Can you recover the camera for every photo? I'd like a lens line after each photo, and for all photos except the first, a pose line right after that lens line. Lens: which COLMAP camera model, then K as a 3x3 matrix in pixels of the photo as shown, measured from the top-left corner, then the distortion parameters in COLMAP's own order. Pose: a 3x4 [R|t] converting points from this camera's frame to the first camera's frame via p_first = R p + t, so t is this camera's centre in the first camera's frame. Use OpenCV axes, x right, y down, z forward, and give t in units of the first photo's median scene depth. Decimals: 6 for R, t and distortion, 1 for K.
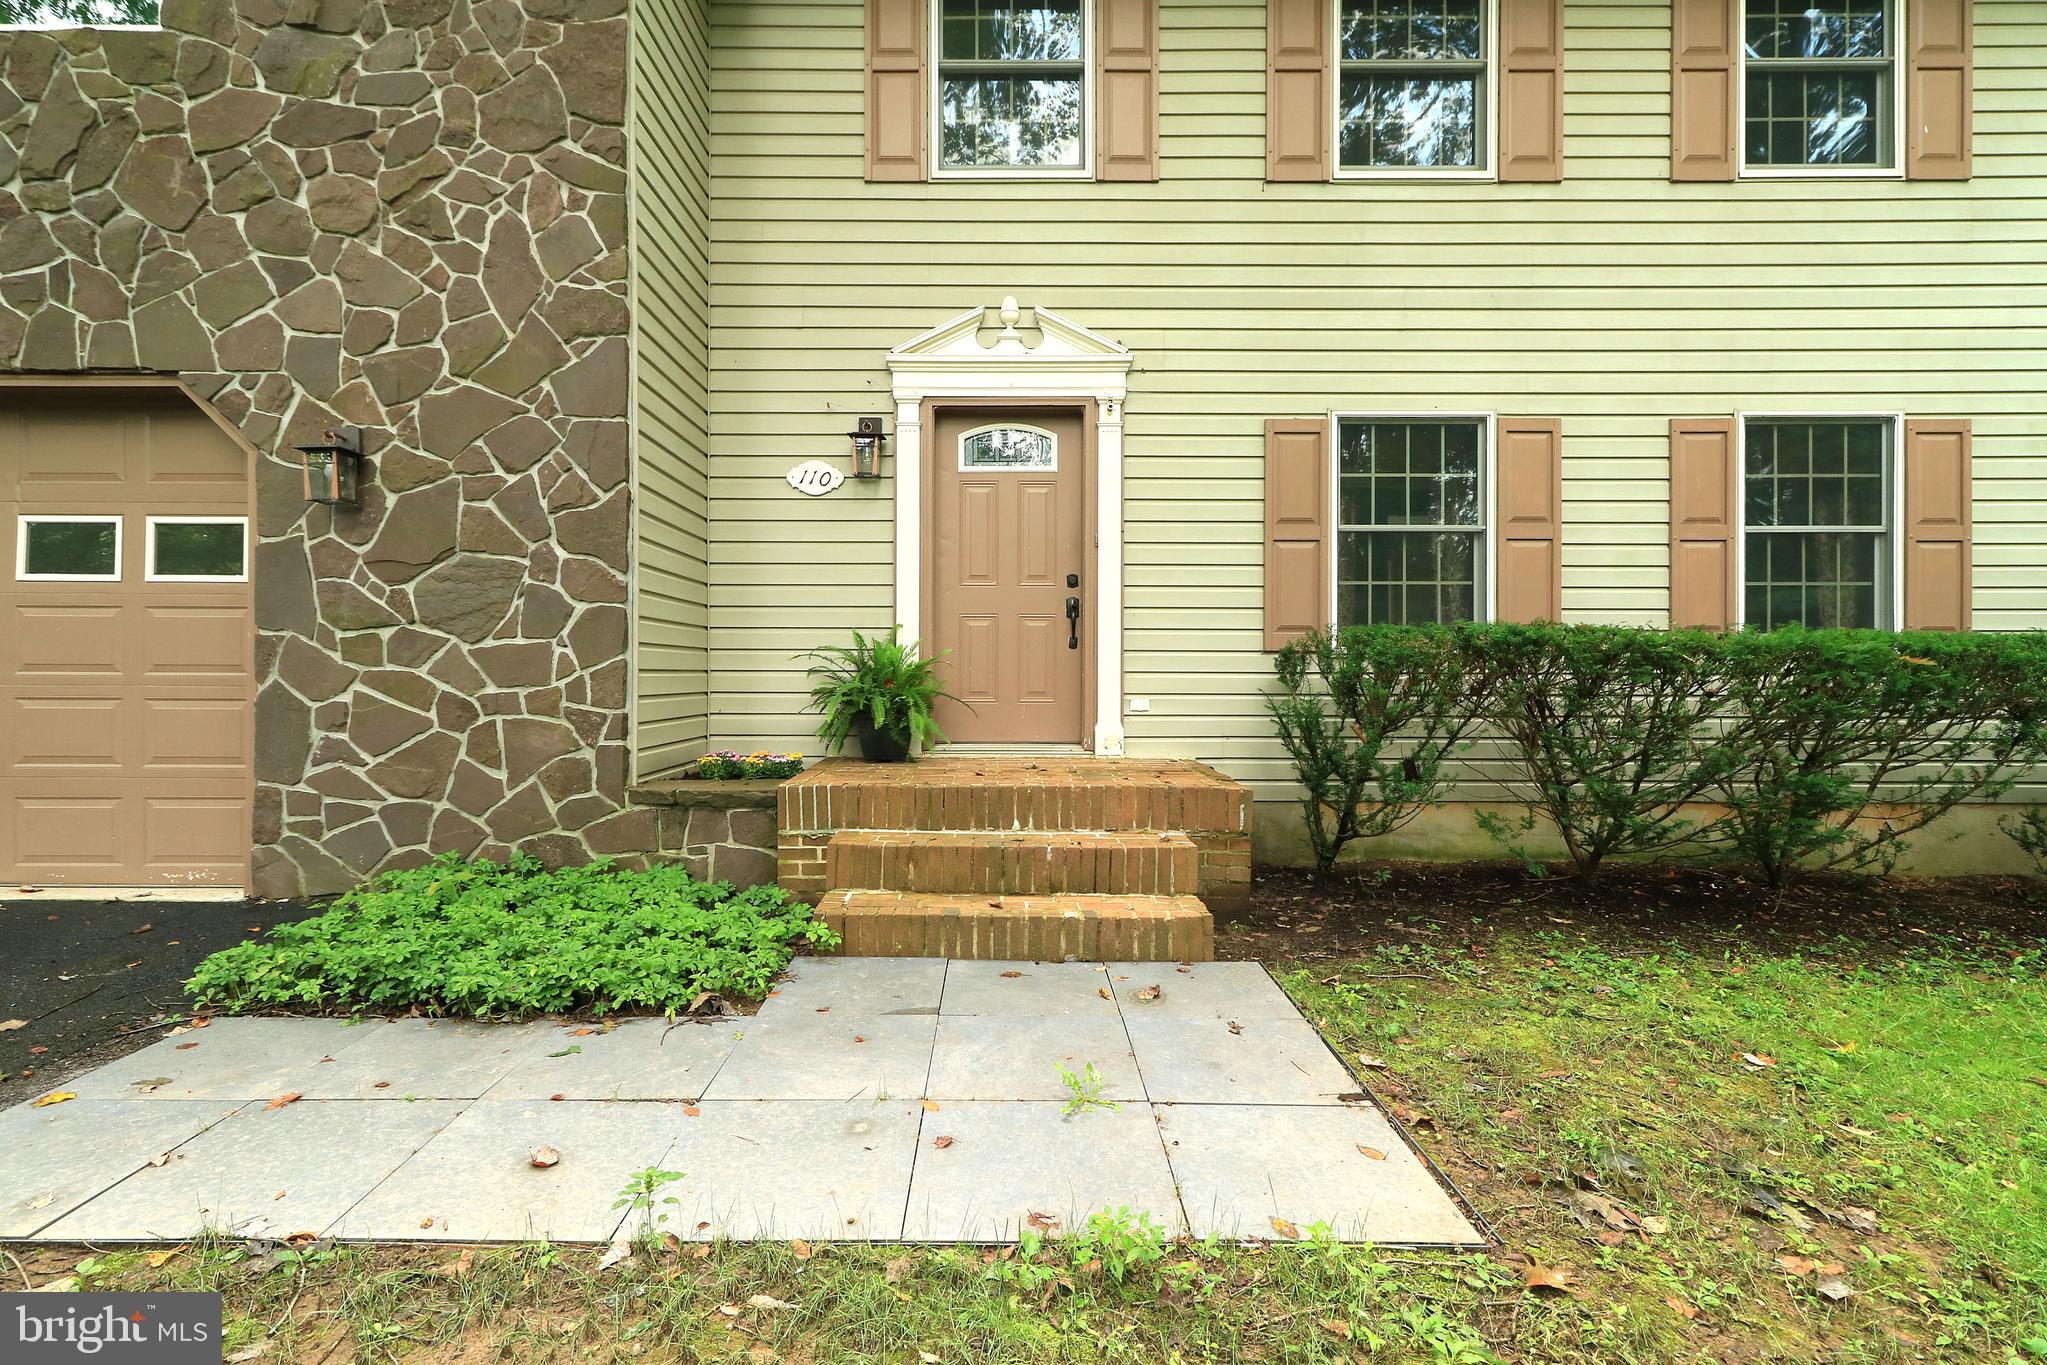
lens RADIAL K [[994.3, 0, 1012.1], [0, 994.3, 672.7], [0, 0, 1]] dist [0.008205, 0.000328]
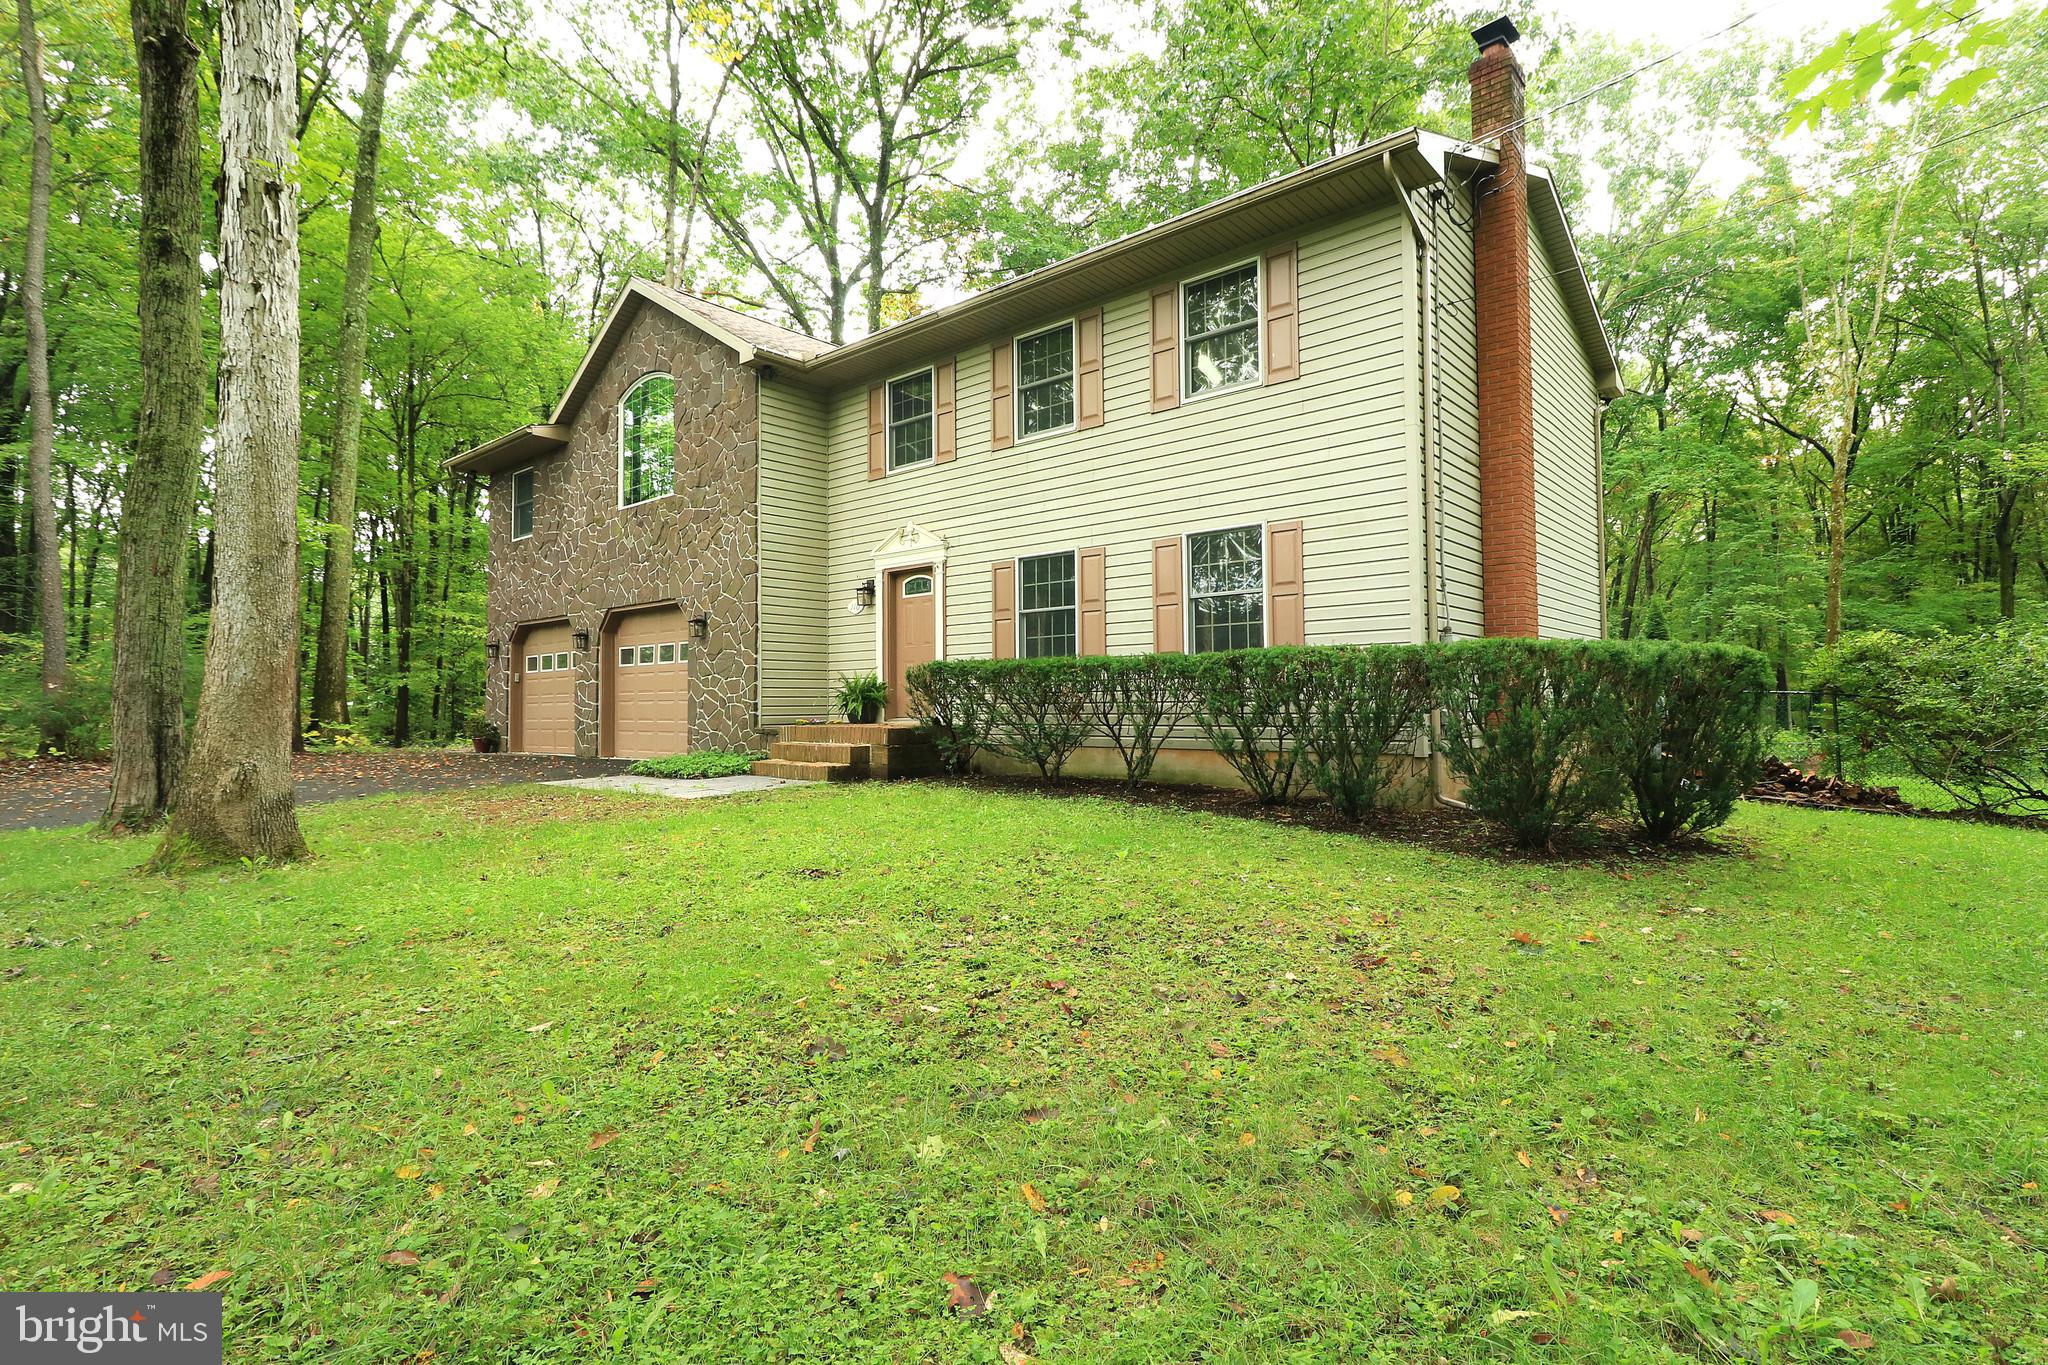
lens RADIAL K [[994.8, 0, 1012.6], [0, 994.8, 672.7], [0, 0, 1]] dist [0.008205, 0.000328]
pose [[0.750613, -0.032362, -0.659949, 2.092279], [0.010185, 0.999248, -0.037416, 0.070301], [0.660663, 0.021364, 0.750378, -0.686518]]
